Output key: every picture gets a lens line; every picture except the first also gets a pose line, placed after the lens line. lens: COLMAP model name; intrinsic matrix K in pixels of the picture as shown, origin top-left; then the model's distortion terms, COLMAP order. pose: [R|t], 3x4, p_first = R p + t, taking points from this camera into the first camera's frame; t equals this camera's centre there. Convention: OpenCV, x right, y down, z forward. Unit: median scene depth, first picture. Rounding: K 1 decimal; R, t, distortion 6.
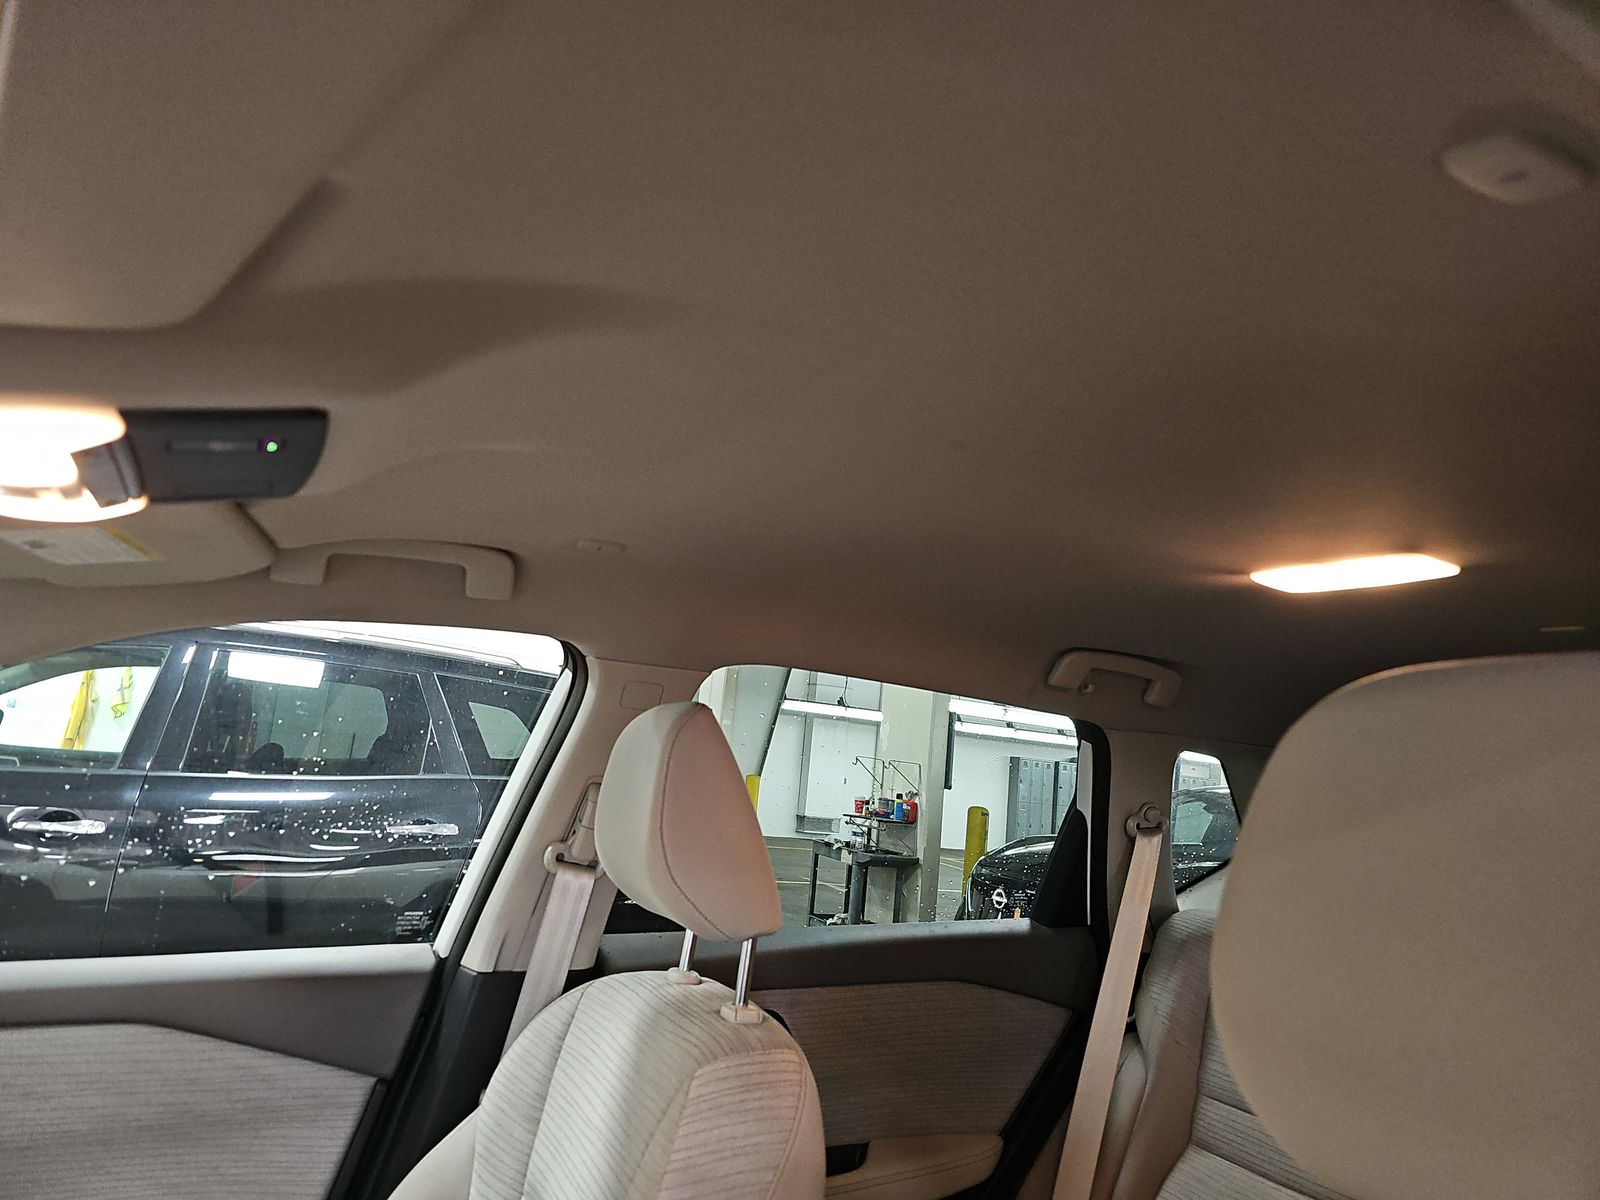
lens RADIAL K [[1056.0, 0, 804.9], [0, 1056.0, 602.3], [0, 0, 1]] dist [0.021794, -0.016212]
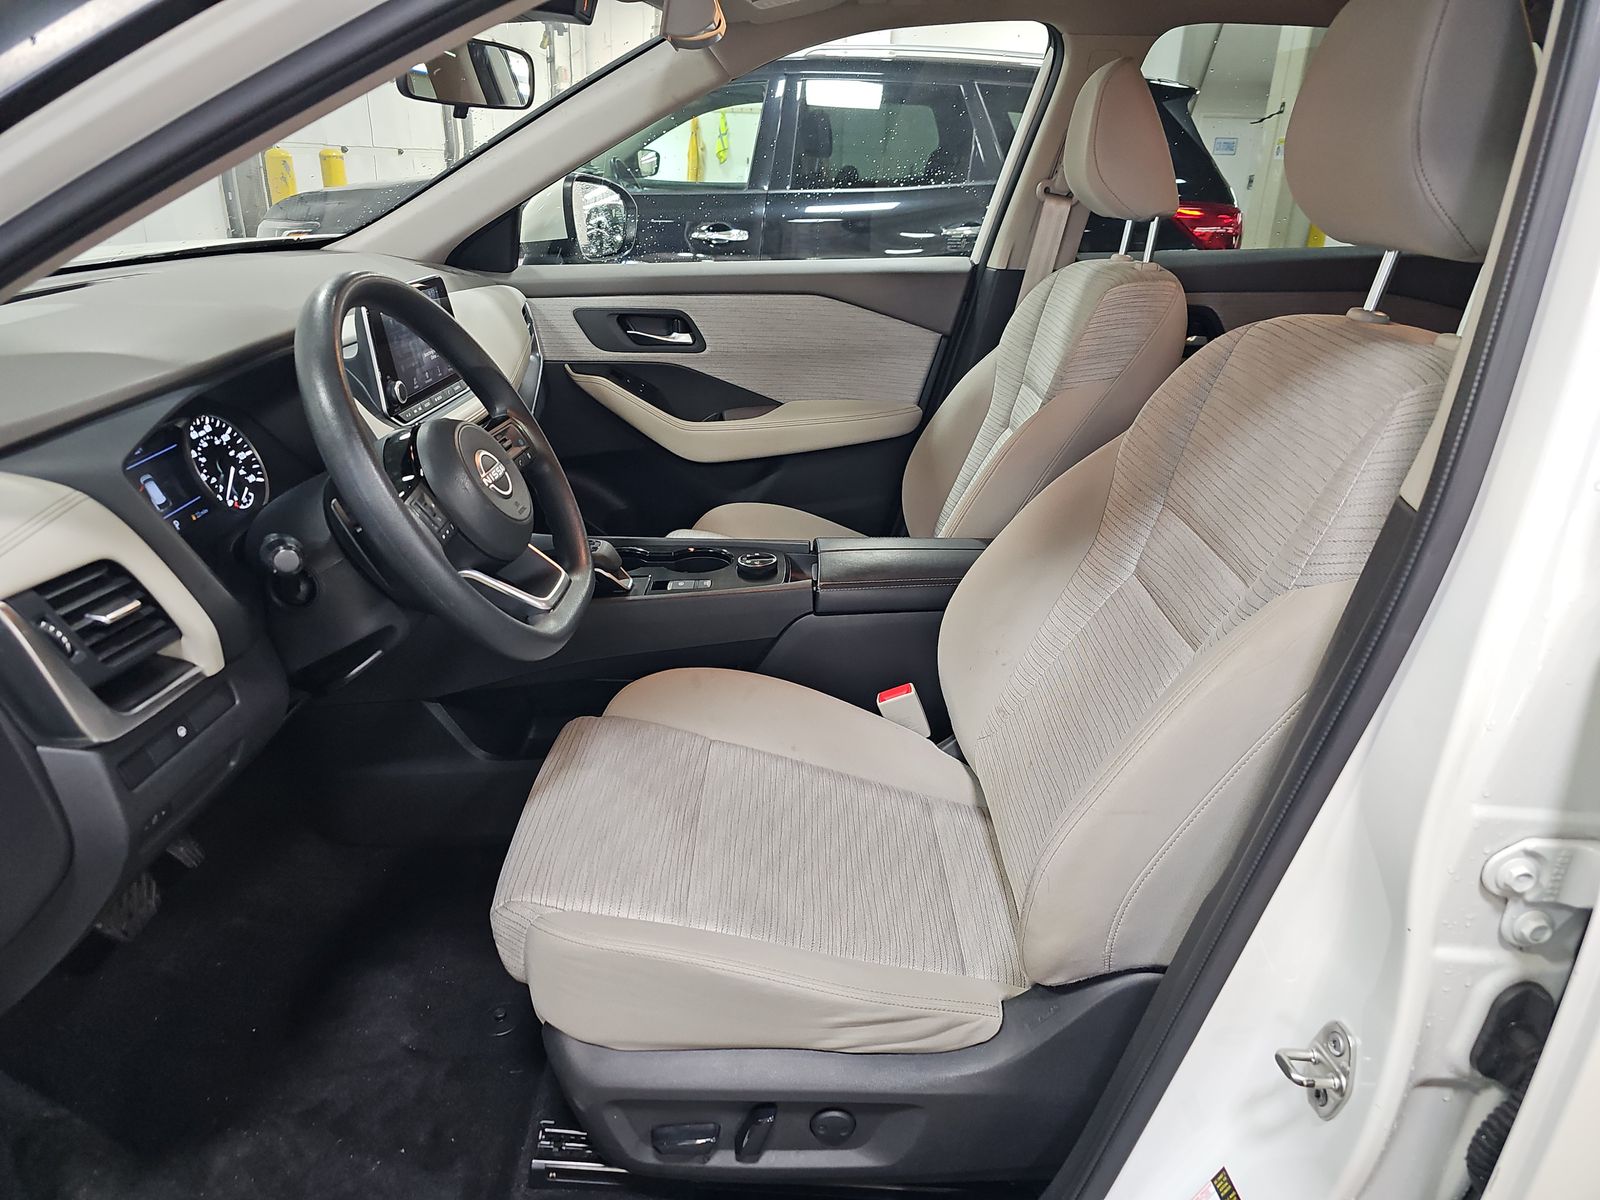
lens RADIAL K [[1056.0, 0, 797.7], [0, 1056.0, 606.5], [0, 0, 1]] dist [0.021794, -0.016212]
pose [[0.875728, 0.116961, -0.468423, 0.223950], [0.133978, 0.873237, 0.468515, 0.006619], [0.463842, -0.473050, 0.749048, -0.544340]]
